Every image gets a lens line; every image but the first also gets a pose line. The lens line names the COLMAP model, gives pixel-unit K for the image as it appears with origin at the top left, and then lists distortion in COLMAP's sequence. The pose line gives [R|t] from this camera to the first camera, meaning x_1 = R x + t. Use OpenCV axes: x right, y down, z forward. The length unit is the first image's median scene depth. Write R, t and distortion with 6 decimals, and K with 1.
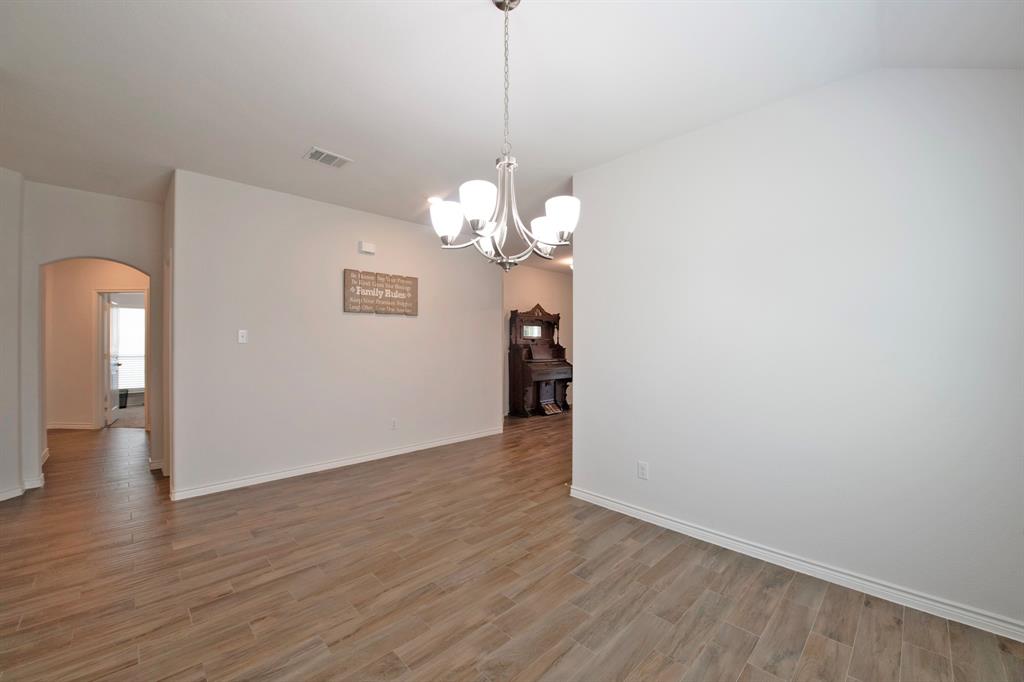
lens RADIAL K [[405.3, 0, 509.9], [0, 405.3, 340.0], [0, 0, 1]] dist [-0.016984, -0.002499]
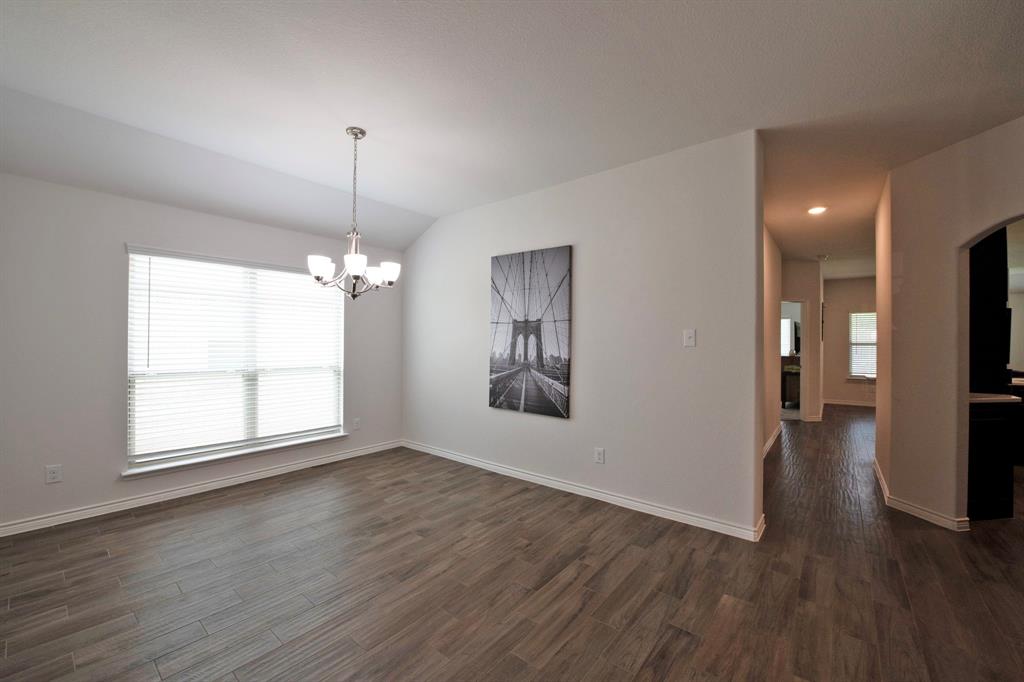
lens RADIAL K [[405.3, 0, 509.9], [0, 405.3, 340.0], [0, 0, 1]] dist [-0.016984, -0.002499]
pose [[-0.992835, -0.006397, -0.119320, -0.334720], [-0.005596, 0.999960, -0.007041, 0.004647], [0.119361, -0.006323, -0.992831, 2.013433]]
